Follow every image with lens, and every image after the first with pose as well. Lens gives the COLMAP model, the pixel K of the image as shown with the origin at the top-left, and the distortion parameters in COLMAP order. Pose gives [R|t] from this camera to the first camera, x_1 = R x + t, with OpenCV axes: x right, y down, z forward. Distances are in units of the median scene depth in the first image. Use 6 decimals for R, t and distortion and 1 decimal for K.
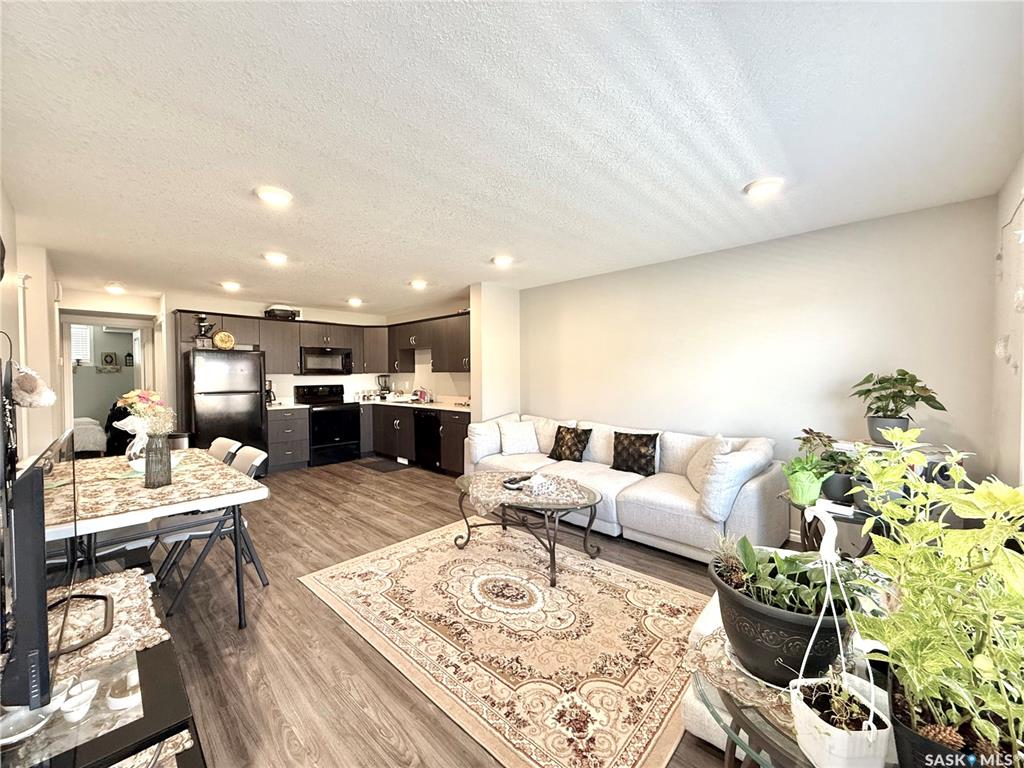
lens RADIAL K [[409.6, 0, 512.0], [0, 409.6, 384.0], [0, 0, 1]] dist [-0.000260, 0.000173]
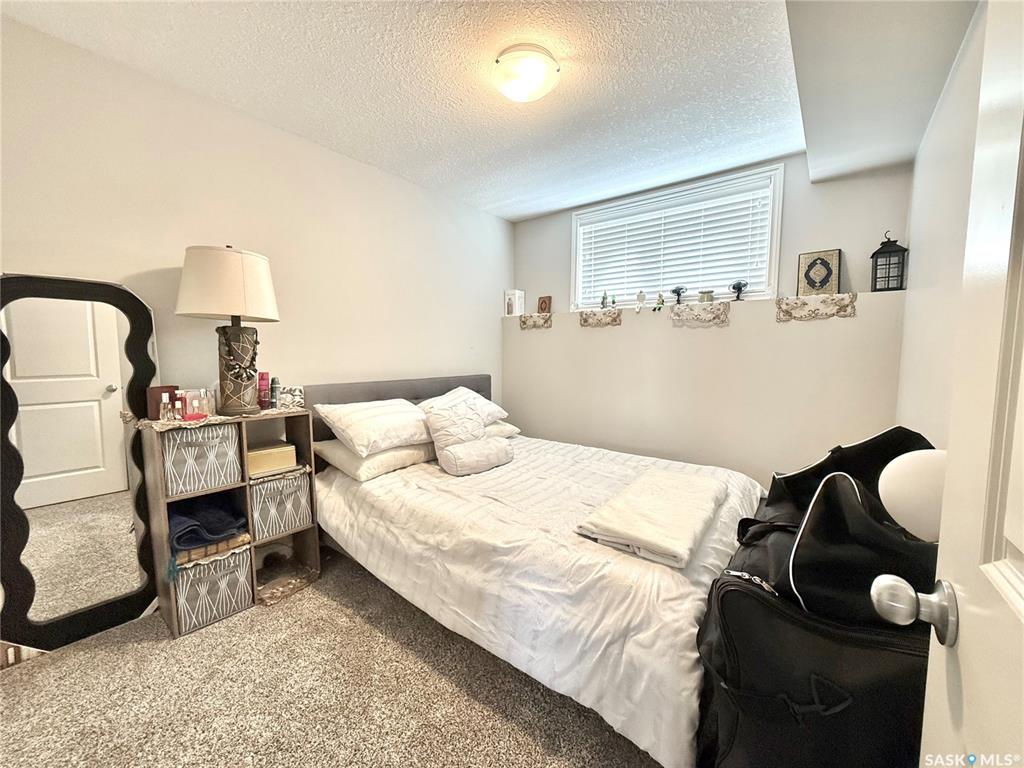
lens RADIAL K [[409.6, 0, 512.0], [0, 409.6, 384.0], [0, 0, 1]] dist [-0.000260, 0.000173]
pose [[0.091784, 0.085174, -0.992130, -0.936573], [-0.024696, 0.996223, 0.083241, 0.000039], [0.995473, 0.016861, 0.093541, 1.001161]]
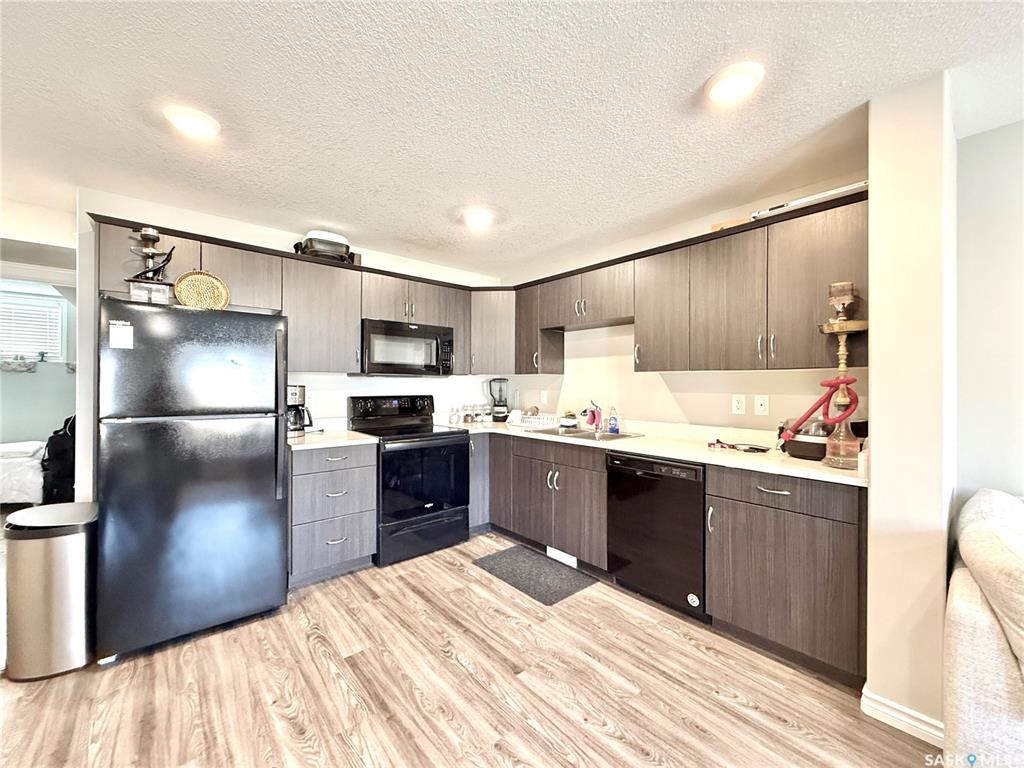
lens RADIAL K [[409.6, 0, 512.0], [0, 409.6, 384.0], [0, 0, 1]] dist [-0.000260, 0.000173]
pose [[0.994952, 0.009052, -0.099945, -0.283457], [-0.011270, 0.999702, -0.021657, -0.002553], [0.099719, 0.022674, 0.994757, 0.521403]]
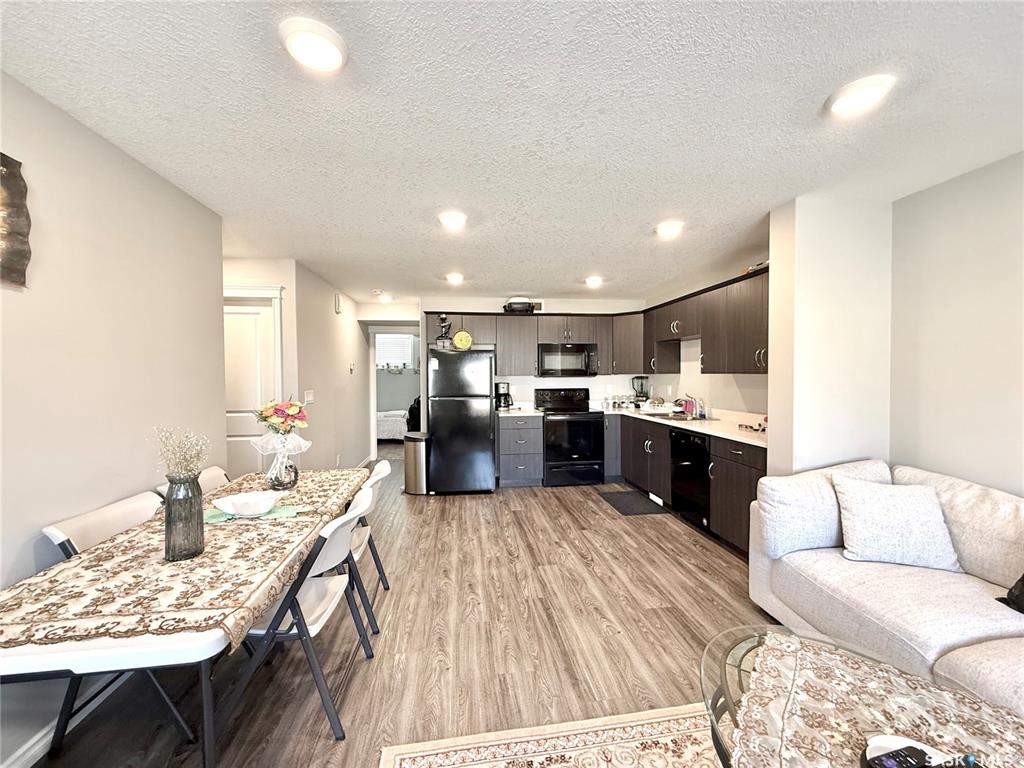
lens RADIAL K [[409.6, 0, 512.0], [0, 409.6, 384.0], [0, 0, 1]] dist [-0.000260, 0.000173]
pose [[0.777210, 0.013904, -0.629087, -0.018990], [-0.012497, 0.999900, 0.006661, -0.011810], [0.629117, 0.002684, 0.777306, 0.299070]]
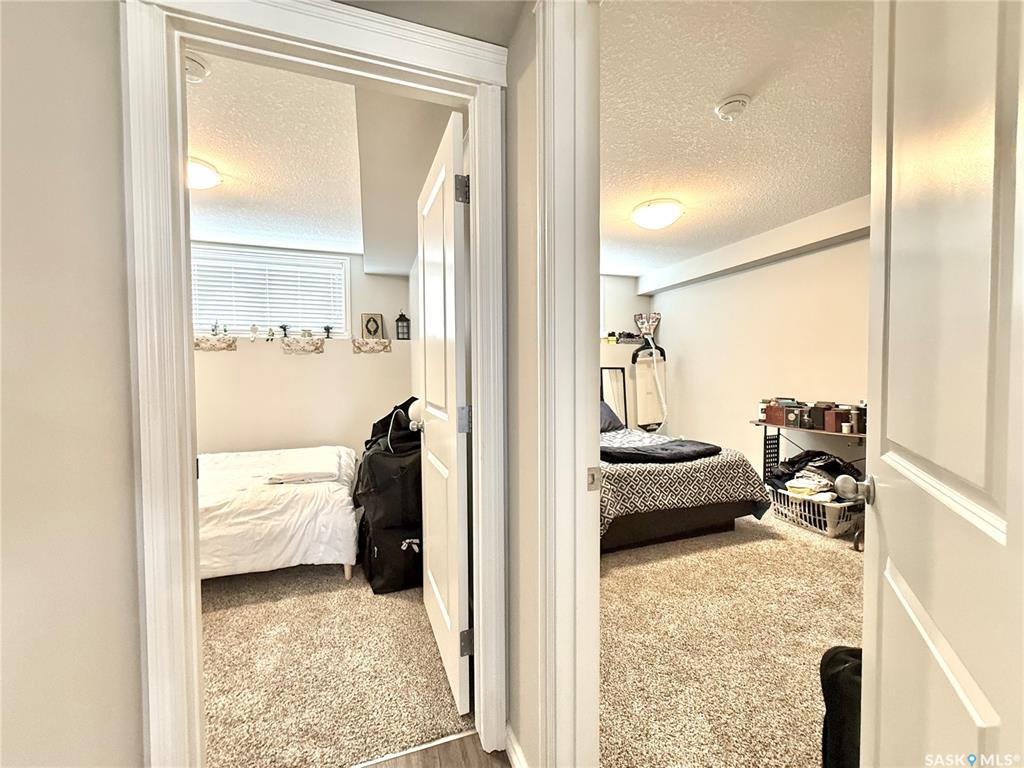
lens RADIAL K [[409.6, 0, 512.0], [0, 409.6, 384.0], [0, 0, 1]] dist [-0.000260, 0.000173]
pose [[0.887295, 0.011596, -0.461056, -0.785002], [-0.006749, 0.999903, 0.012159, 0.006261], [0.461152, -0.007677, 0.887288, 0.828879]]
